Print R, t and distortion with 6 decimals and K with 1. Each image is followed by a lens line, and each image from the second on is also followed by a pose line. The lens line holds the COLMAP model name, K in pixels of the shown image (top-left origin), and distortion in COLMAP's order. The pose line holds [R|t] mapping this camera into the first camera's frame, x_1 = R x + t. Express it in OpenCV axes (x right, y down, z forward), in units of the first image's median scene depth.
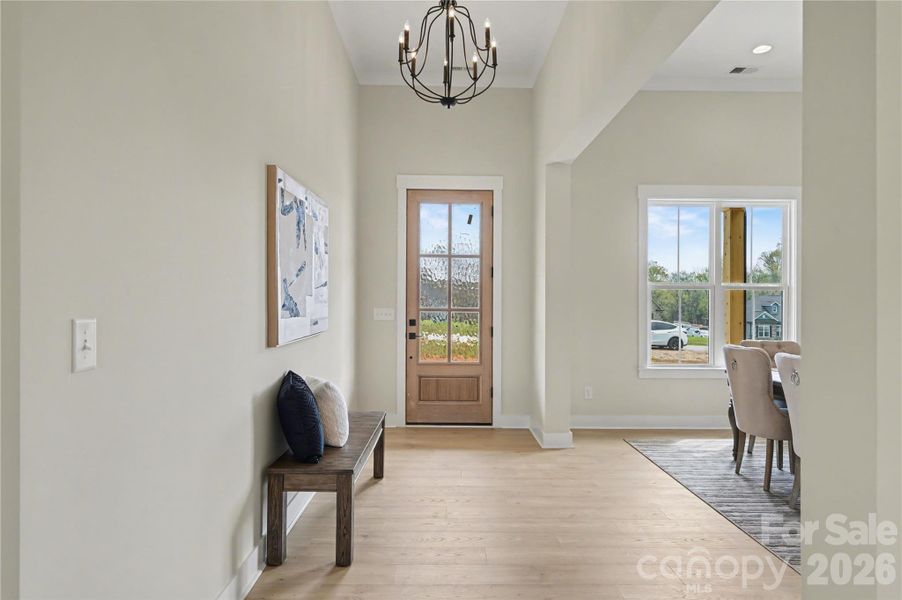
lens RADIAL K [[557.7, 0, 451.4], [0, 557.7, 303.1], [0, 0, 1]] dist [-0.002607, 0.001466]
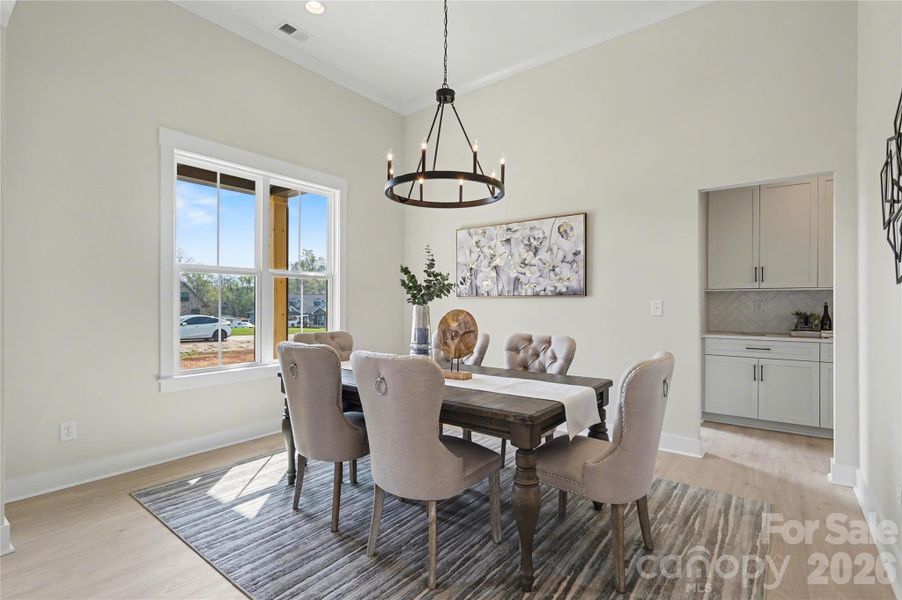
lens RADIAL K [[433.6, 0, 450.6], [0, 433.6, 301.1], [0, 0, 1]] dist [0.001141, 0.000042]
pose [[0.646546, 0.000844, 0.762874, 0.191824], [-0.000612, 1.000000, -0.000588, 0.021577], [-0.762875, -0.000087, 0.646546, 0.442323]]
